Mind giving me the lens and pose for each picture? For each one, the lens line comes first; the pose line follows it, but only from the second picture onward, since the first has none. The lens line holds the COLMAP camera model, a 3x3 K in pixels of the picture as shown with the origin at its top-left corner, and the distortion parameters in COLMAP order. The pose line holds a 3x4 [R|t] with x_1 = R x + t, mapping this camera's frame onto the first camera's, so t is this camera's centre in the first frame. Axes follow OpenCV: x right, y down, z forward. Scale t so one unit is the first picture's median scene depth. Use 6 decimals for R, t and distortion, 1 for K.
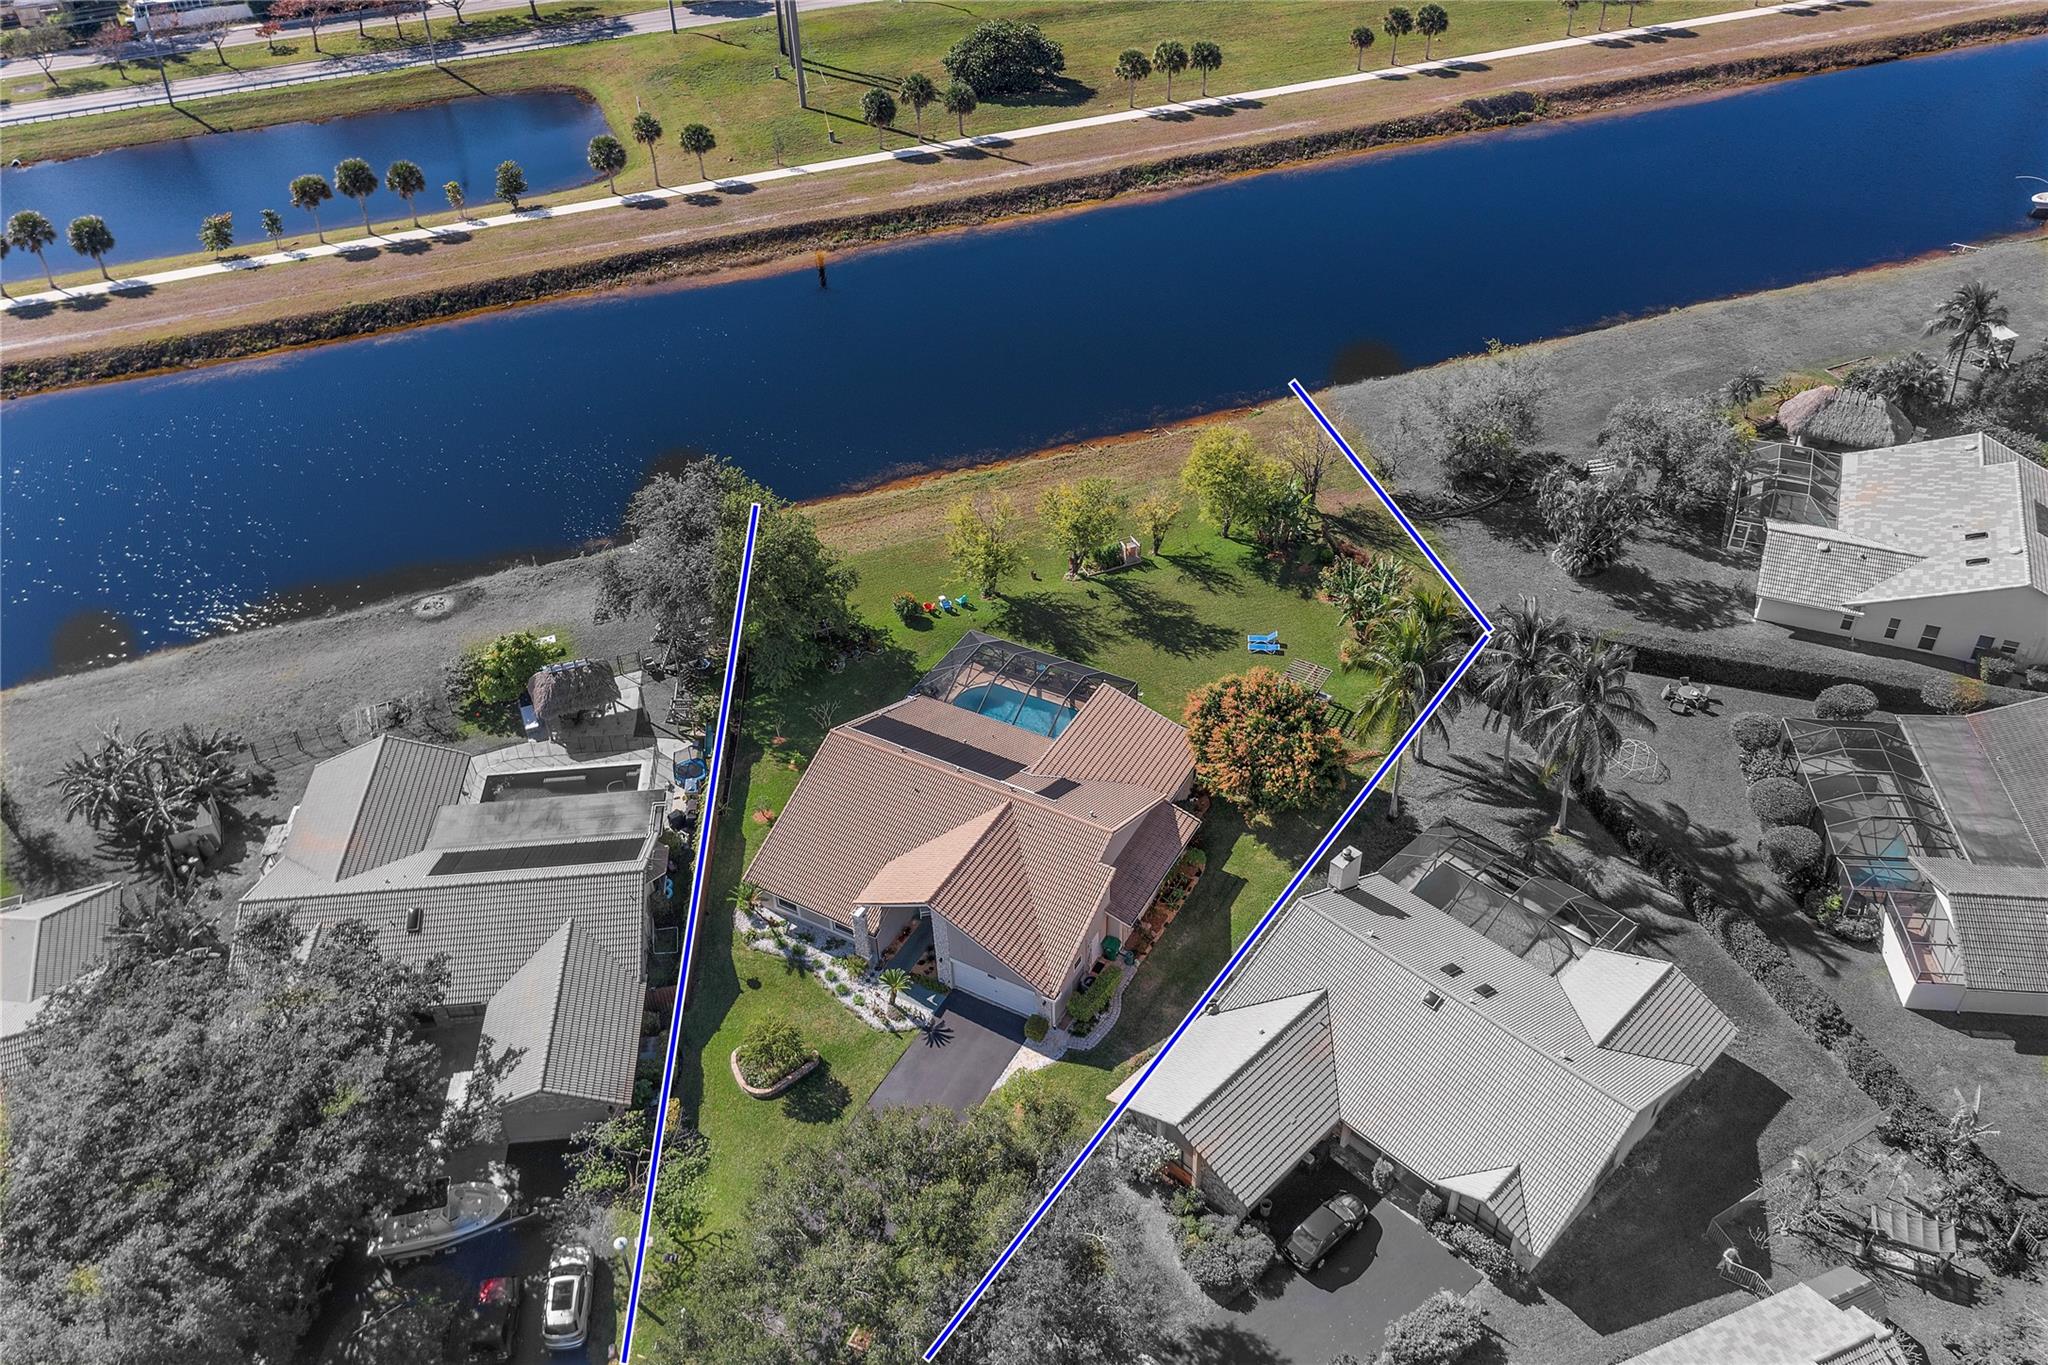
lens RADIAL K [[1623.8, 0, 1027.5], [0, 1623.8, 680.7], [0, 0, 1]] dist [-0.014448, 0.002036]
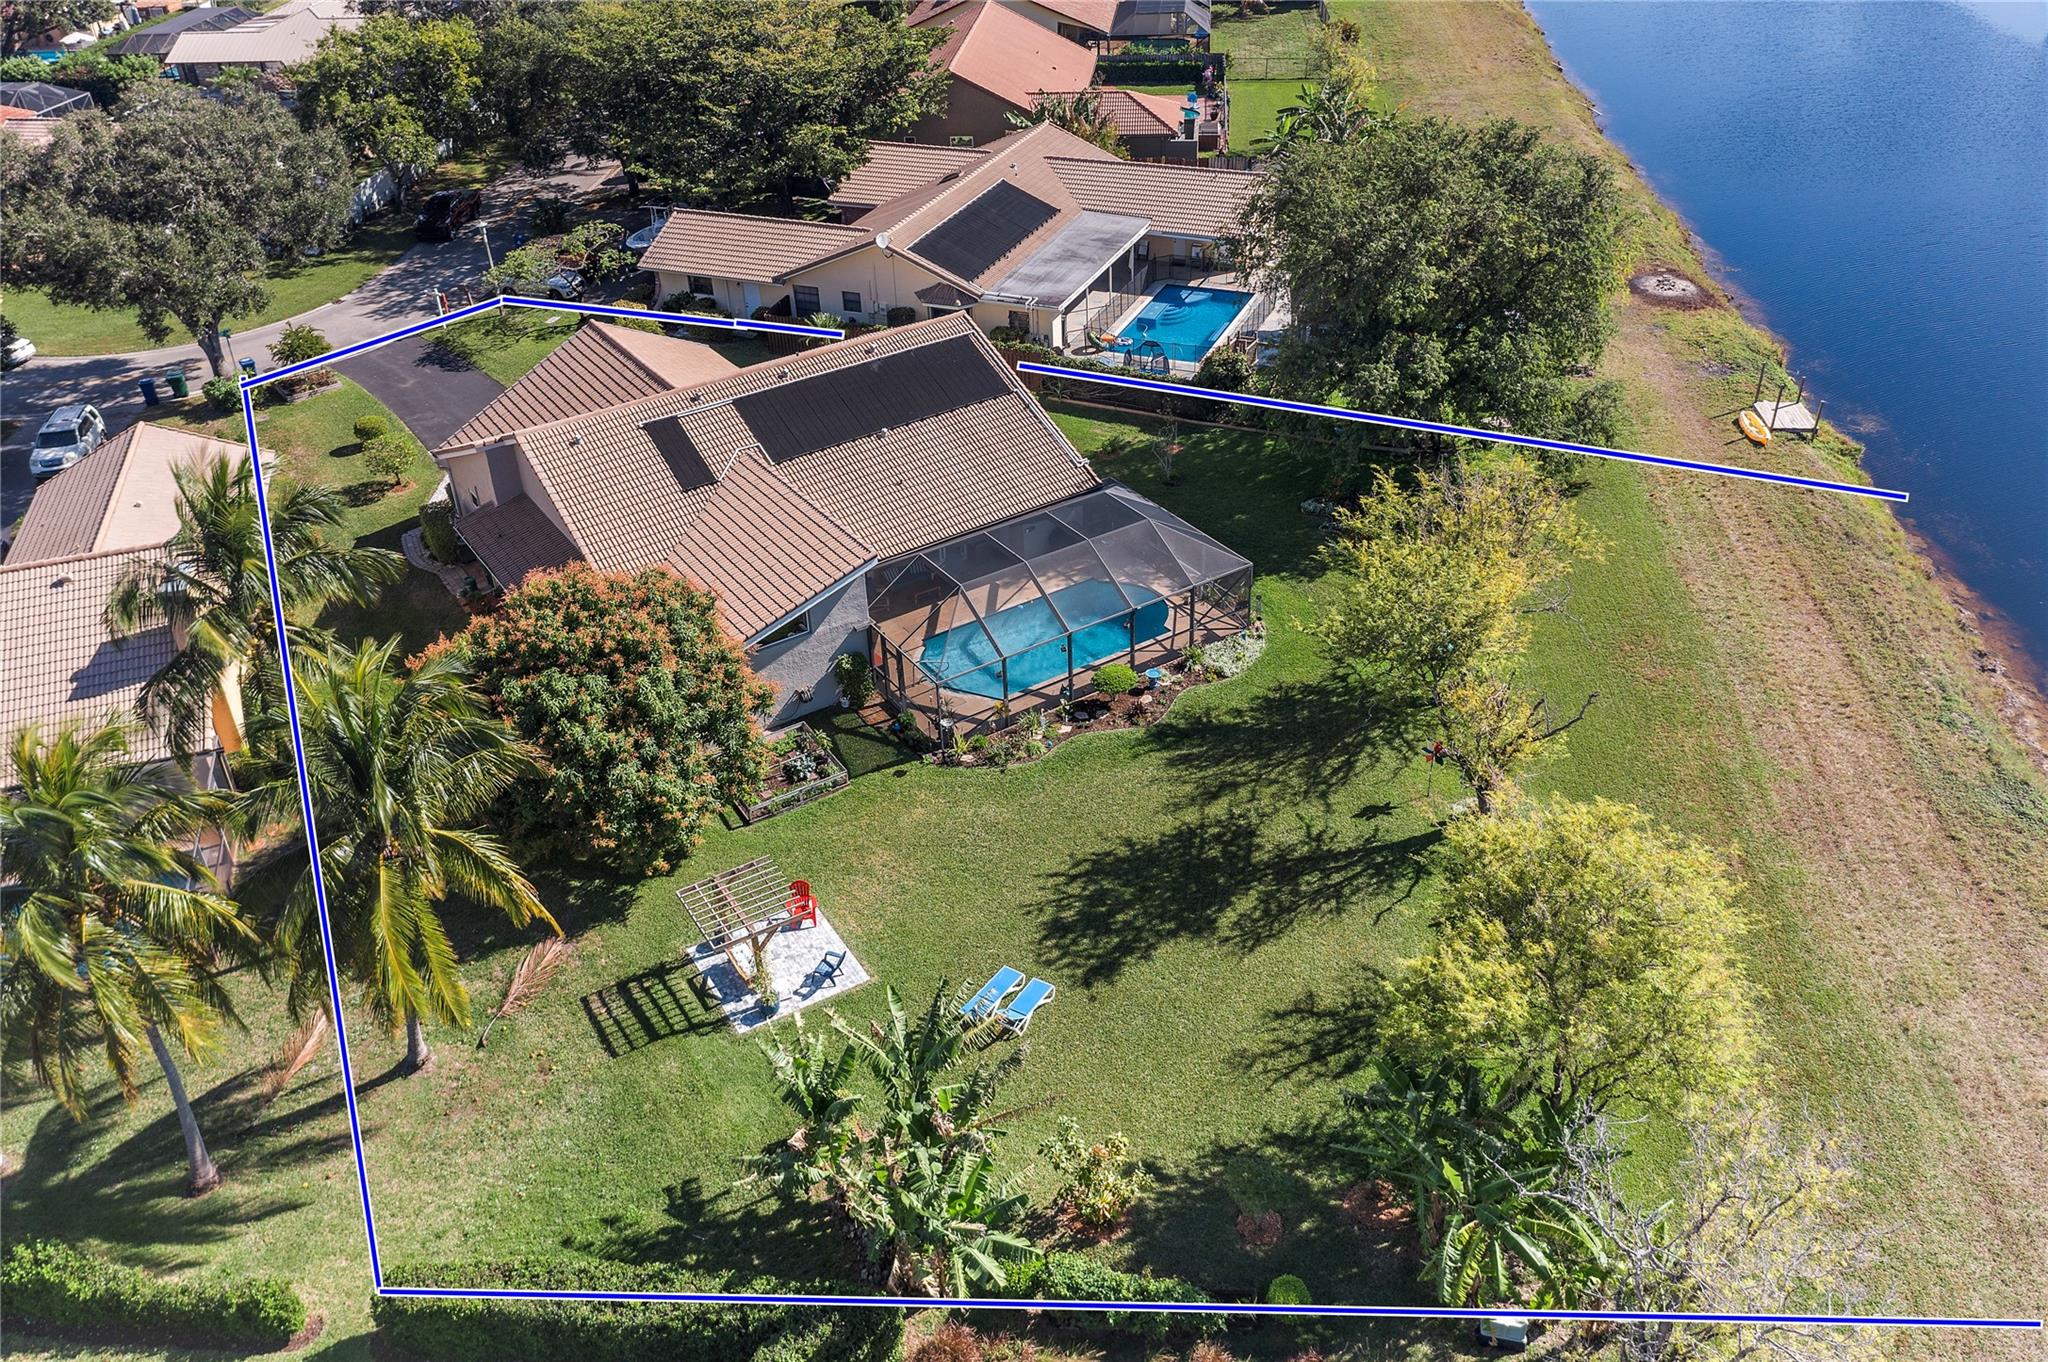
lens RADIAL K [[1623.8, 0, 1027.5], [0, 1623.8, 679.2], [0, 0, 1]] dist [-0.014448, 0.002036]
pose [[-0.458110, 0.530805, -0.713009, 0.407291], [-0.512064, 0.498073, 0.699796, -0.357088], [0.726586, 0.685689, 0.043634, 1.026991]]
